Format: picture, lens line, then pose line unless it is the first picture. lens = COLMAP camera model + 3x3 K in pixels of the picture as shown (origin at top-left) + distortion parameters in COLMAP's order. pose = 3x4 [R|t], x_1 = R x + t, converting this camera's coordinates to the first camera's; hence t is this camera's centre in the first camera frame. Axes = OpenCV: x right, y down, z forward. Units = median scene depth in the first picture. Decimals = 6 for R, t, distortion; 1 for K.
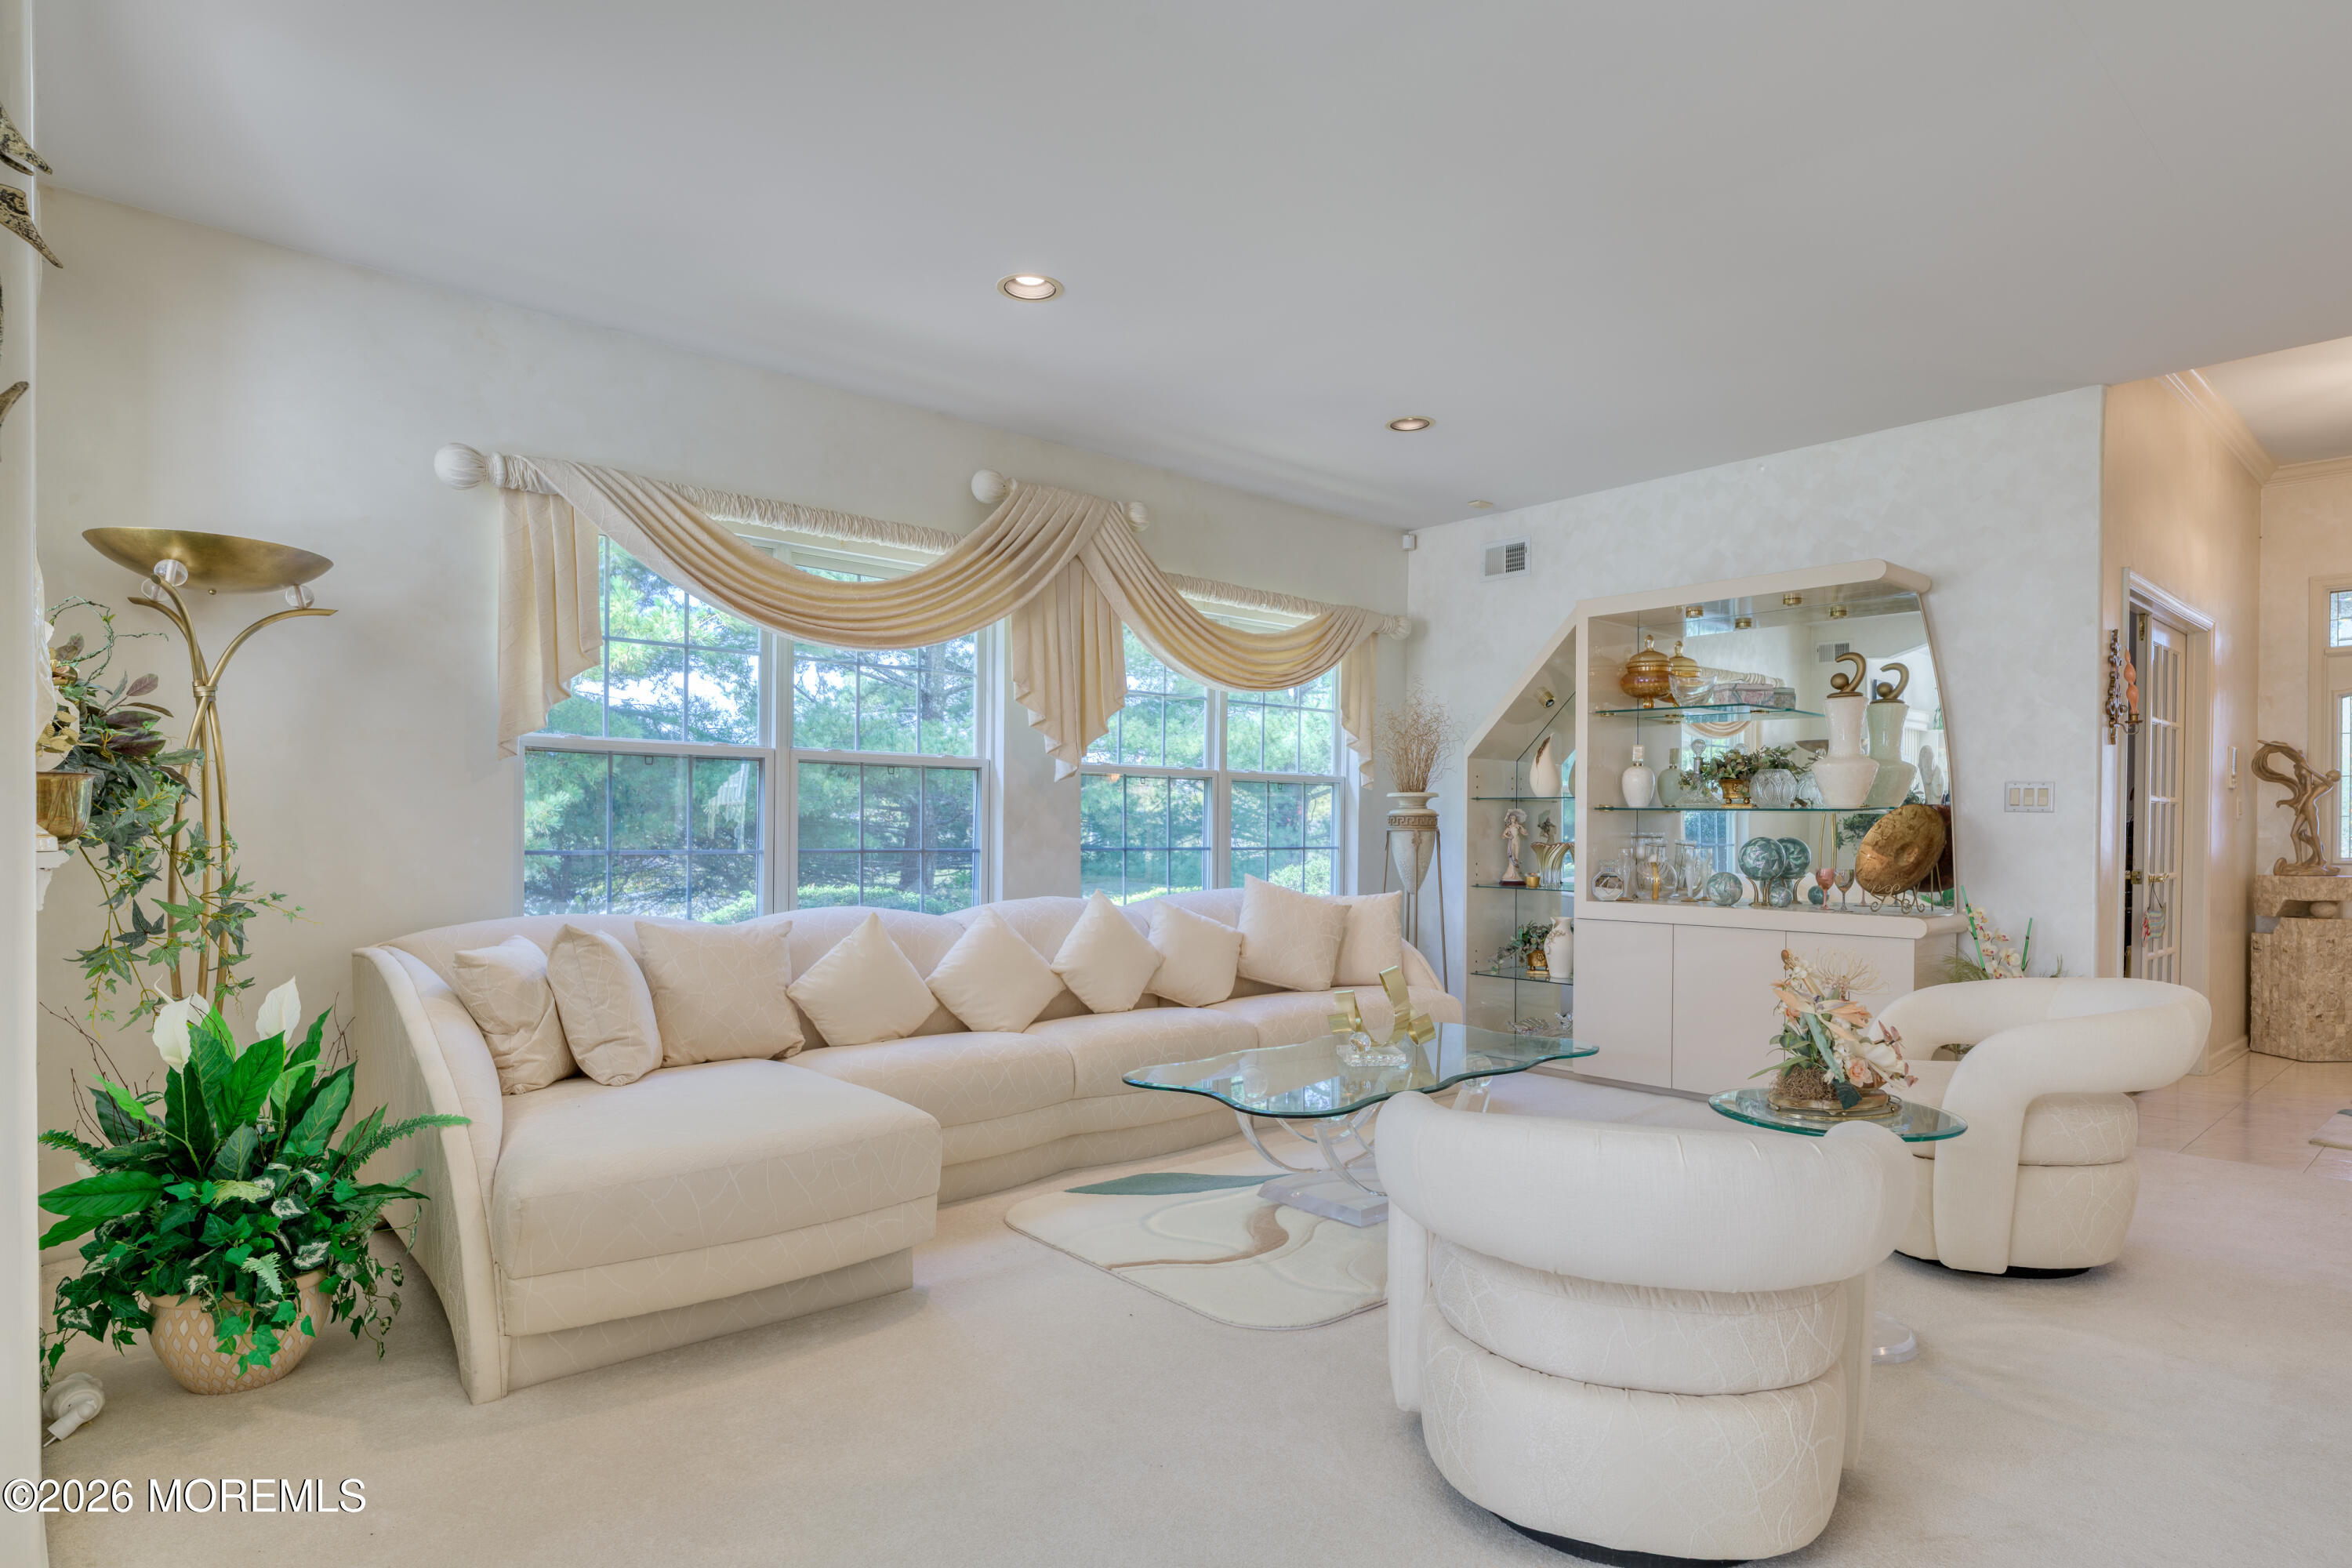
lens RADIAL K [[1277.6, 0, 1175.4], [0, 1277.6, 839.0], [0, 0, 1]] dist [-0.000874, -0.000289]
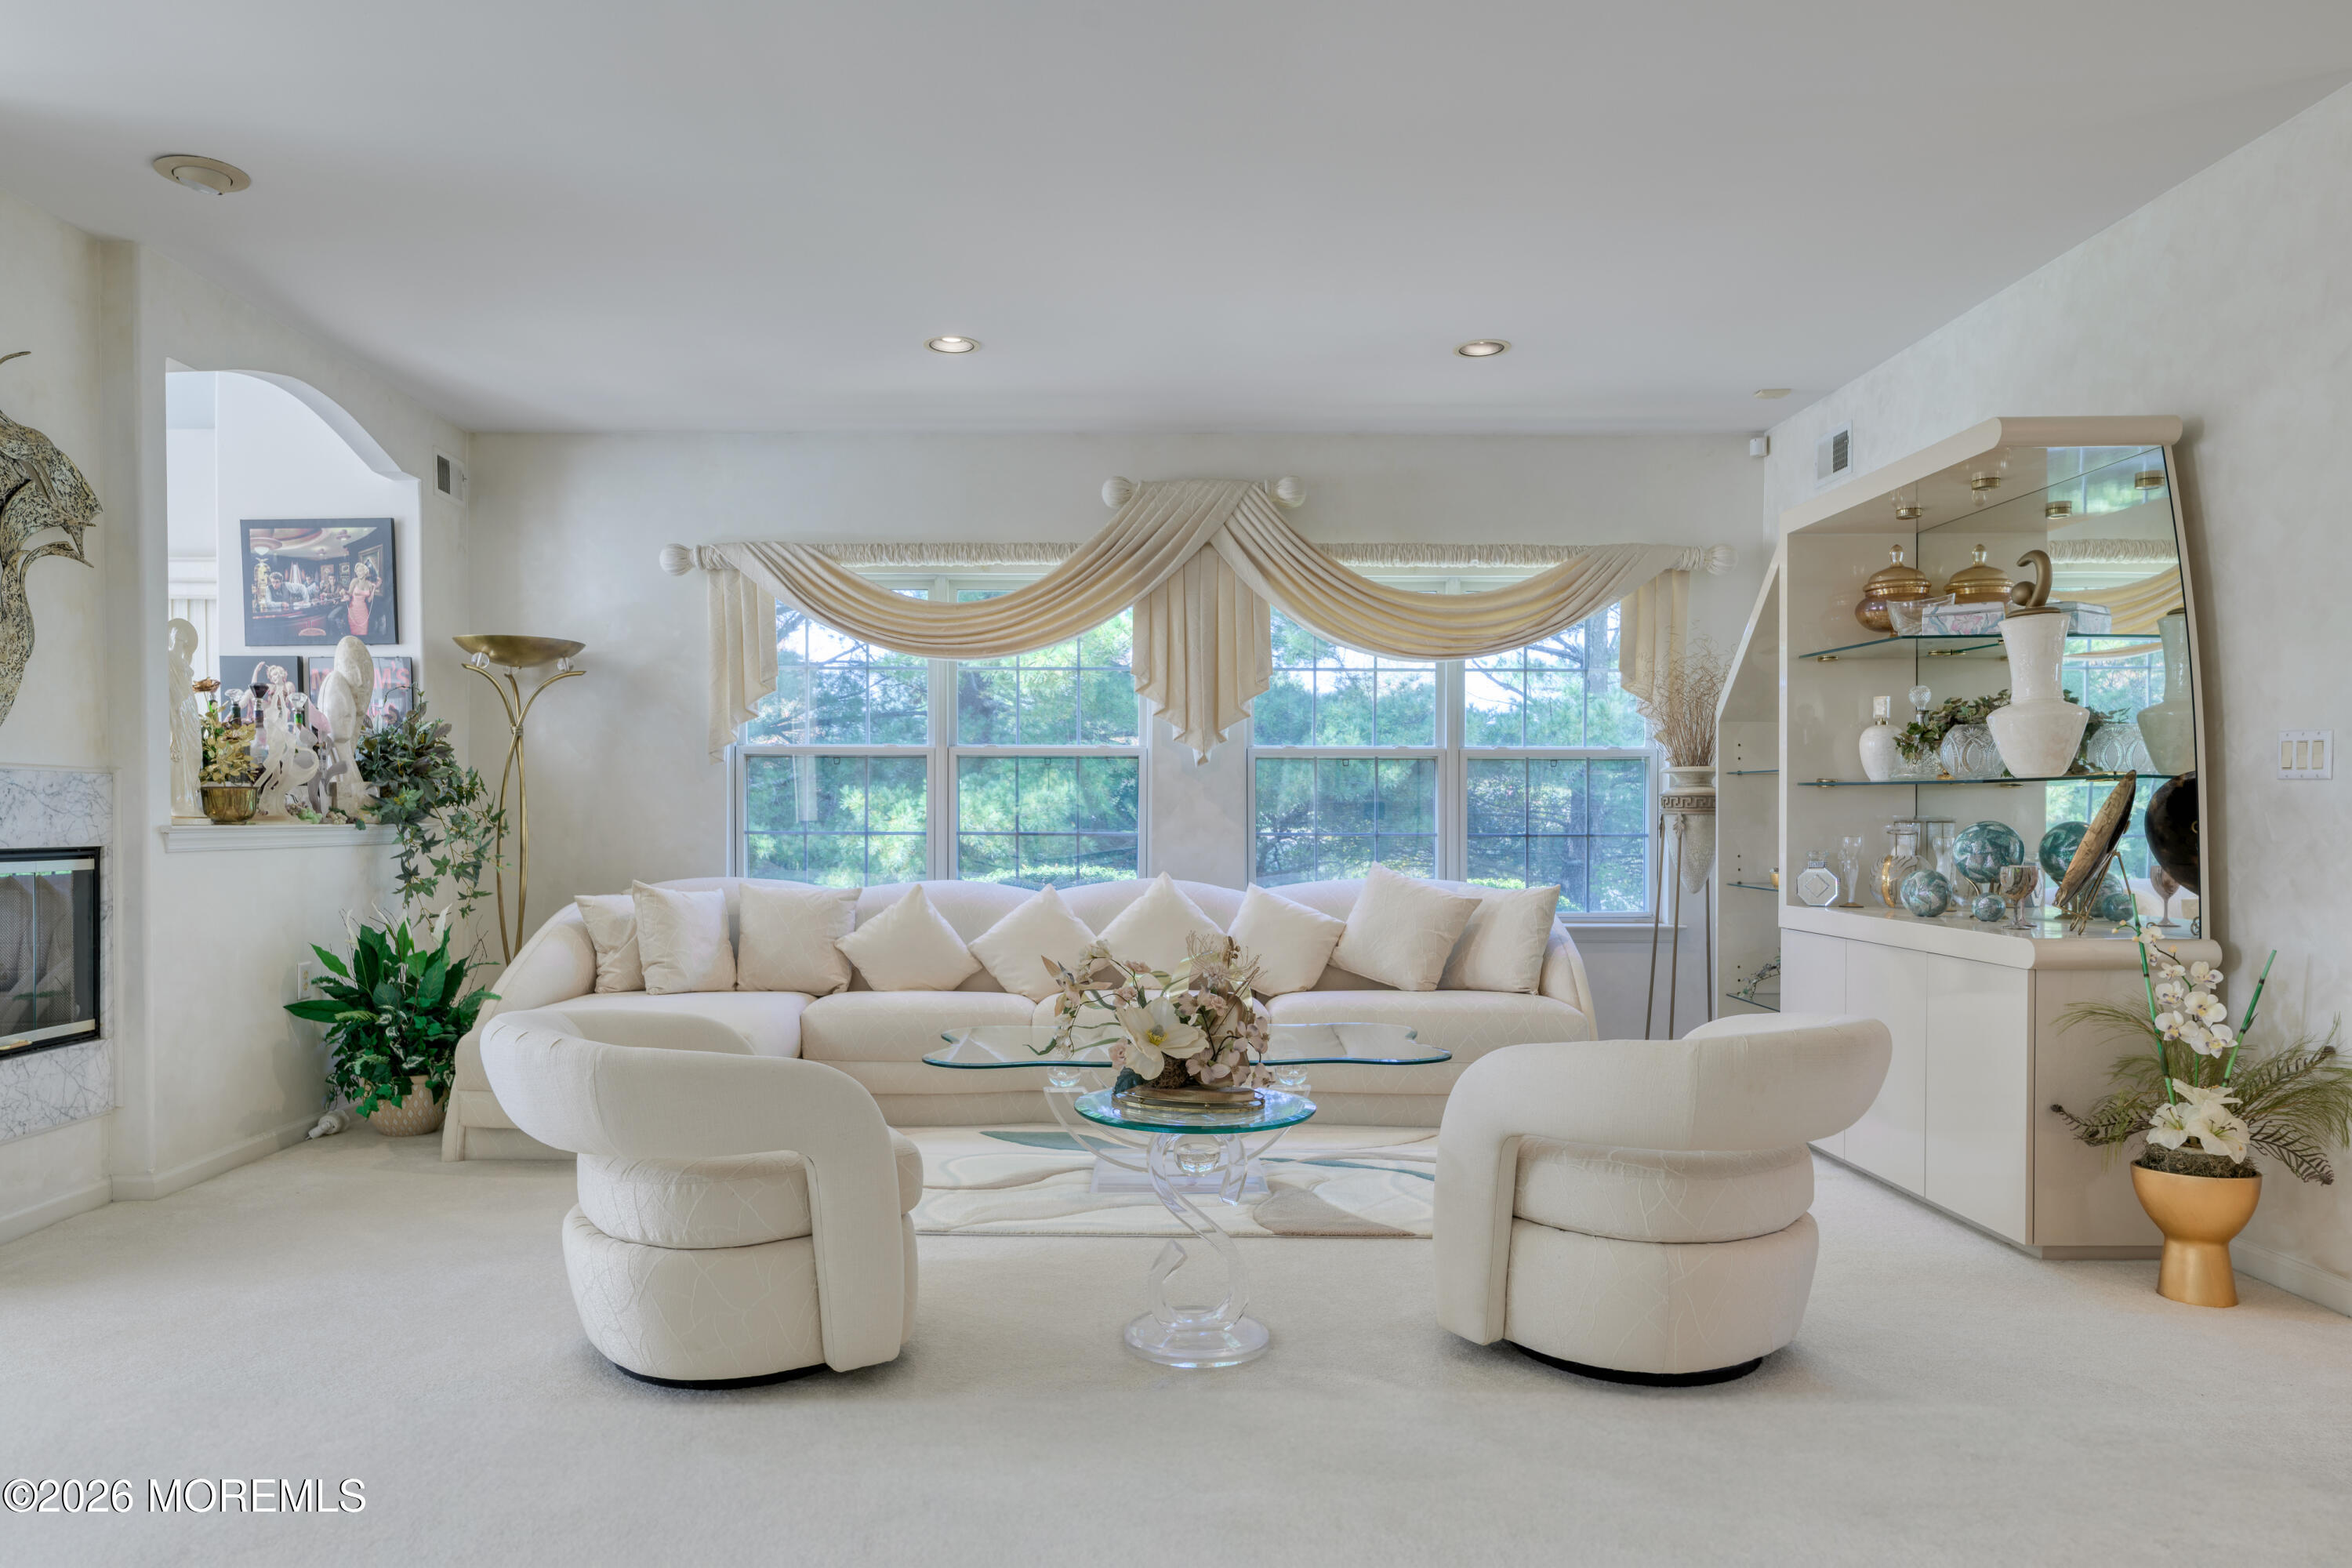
lens RADIAL K [[1473.9, 0, 1113.8], [0, 1473.9, 833.0], [0, 0, 1]] dist [-0.030323, 0.050641]
pose [[0.739703, 0.004857, -0.672916, 0.567831], [-0.002667, 0.999987, 0.004286, 0.002662], [0.672928, -0.001376, 0.739707, 0.073283]]
